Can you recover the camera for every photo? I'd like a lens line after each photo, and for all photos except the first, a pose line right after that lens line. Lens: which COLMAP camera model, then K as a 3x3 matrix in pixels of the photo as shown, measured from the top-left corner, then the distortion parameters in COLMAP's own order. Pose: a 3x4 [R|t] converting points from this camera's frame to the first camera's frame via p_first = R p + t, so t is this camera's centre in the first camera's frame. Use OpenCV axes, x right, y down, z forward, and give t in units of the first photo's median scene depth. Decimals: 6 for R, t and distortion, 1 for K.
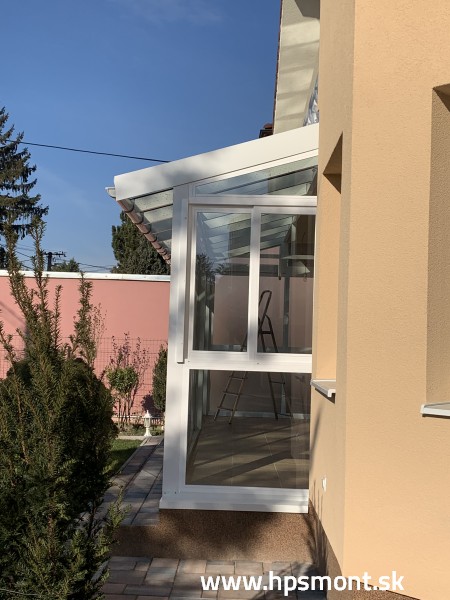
lens RADIAL K [[787.2, 0, 224.7], [0, 787.2, 299.5], [0, 0, 1]] dist [0.010762, 0.000000]
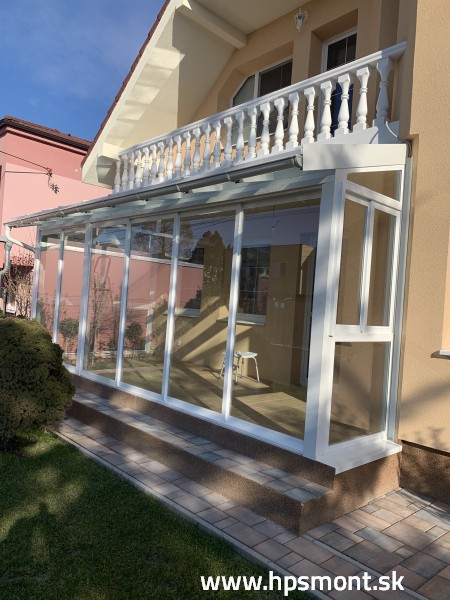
lens RADIAL K [[455.9, 0, 226.0], [0, 455.9, 299.6], [0, 0, 1]] dist [-0.037292, 0.035722]
pose [[0.725846, 0.027003, 0.687327, -0.240282], [-0.084641, 0.995142, 0.050288, 0.004918], [-0.682630, -0.094677, 0.724605, 0.267114]]
